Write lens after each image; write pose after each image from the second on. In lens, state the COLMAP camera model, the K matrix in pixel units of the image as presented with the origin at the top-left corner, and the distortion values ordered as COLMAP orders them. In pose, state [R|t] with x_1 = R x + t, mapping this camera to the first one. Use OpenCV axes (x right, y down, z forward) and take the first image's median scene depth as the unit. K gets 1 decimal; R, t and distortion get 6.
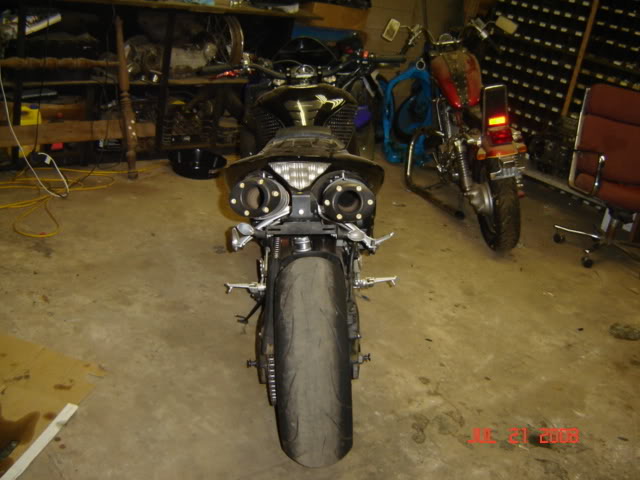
lens RADIAL K [[716.7, 0, 320.0], [0, 716.7, 240.0], [0, 0, 1]] dist [-0.101573, -0.055820]
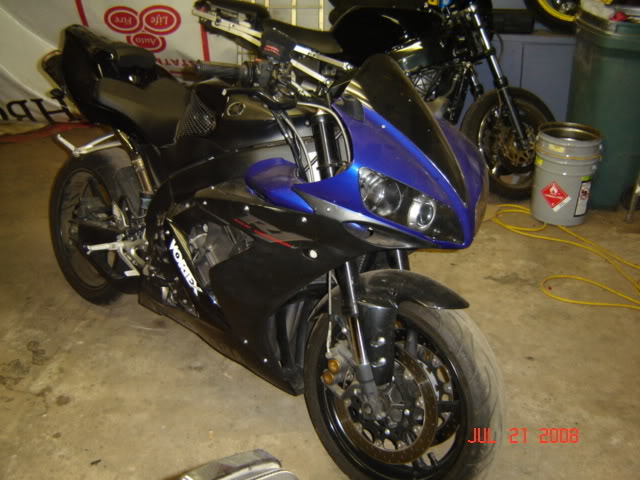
lens RADIAL K [[716.7, 0, 320.0], [0, 716.7, 240.0], [0, 0, 1]] dist [-0.101573, -0.055820]
pose [[-0.700998, 0.163033, -0.694278, 0.311633], [-0.369125, 0.750028, 0.548821, -0.334048], [0.610204, 0.640998, -0.465589, 0.944513]]
